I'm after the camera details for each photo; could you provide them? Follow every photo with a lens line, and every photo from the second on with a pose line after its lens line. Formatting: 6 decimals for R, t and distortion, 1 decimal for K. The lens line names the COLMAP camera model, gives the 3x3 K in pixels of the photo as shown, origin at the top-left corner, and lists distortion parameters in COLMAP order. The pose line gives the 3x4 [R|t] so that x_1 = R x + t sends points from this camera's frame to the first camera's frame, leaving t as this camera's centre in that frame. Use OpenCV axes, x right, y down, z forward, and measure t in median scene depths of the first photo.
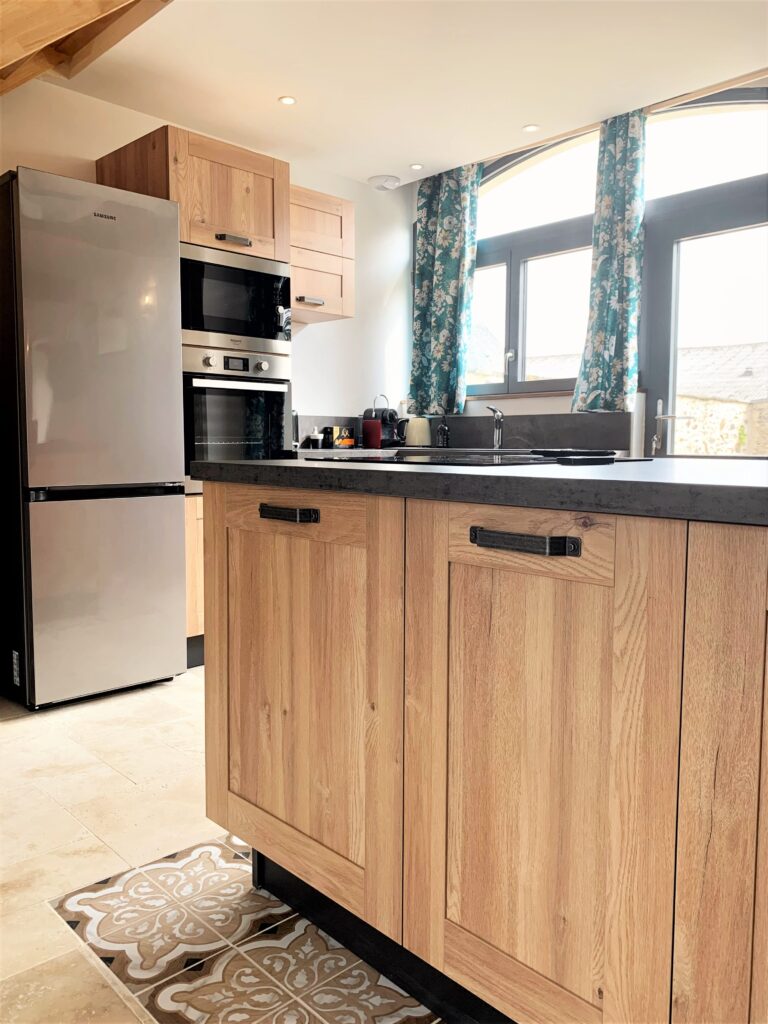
lens RADIAL K [[825.5, 0, 384.0], [0, 825.5, 512.0], [0, 0, 1]] dist [0.121822, -0.327247]
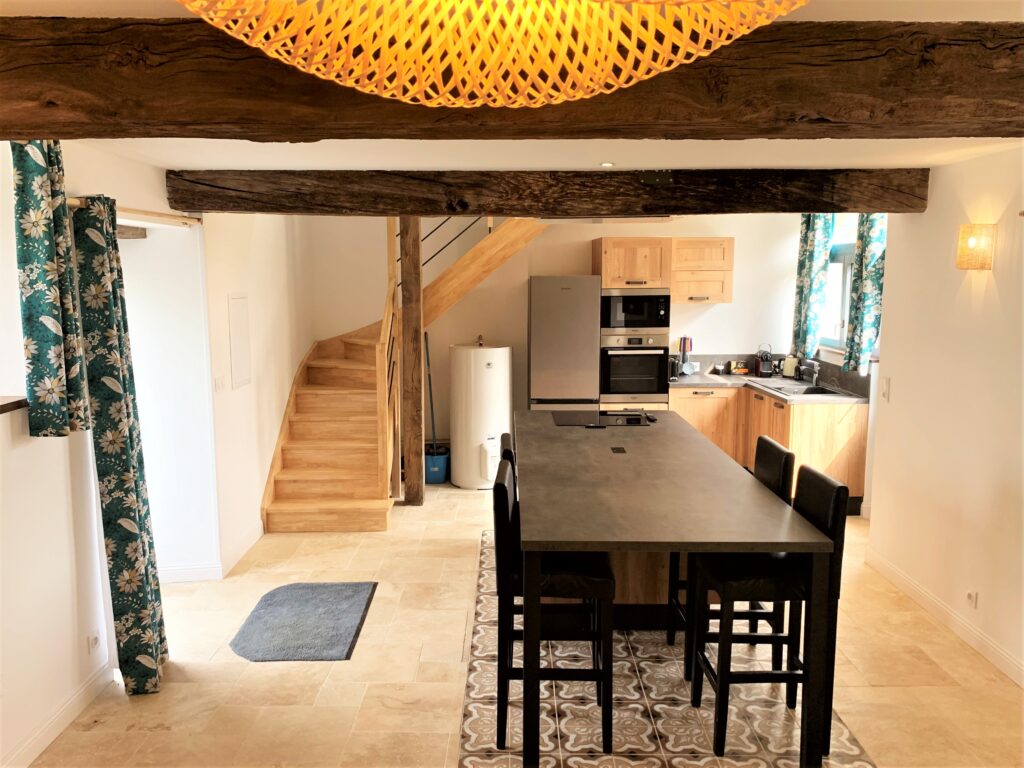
lens RADIAL K [[825.5, 0, 512.0], [0, 825.5, 384.0], [0, 0, 1]] dist [0.121822, -0.327247]
pose [[0.720224, 0.091228, -0.687718, 0.778944], [-0.054251, 0.995687, 0.075266, -0.160362], [0.691618, -0.016899, 0.722066, -0.528687]]
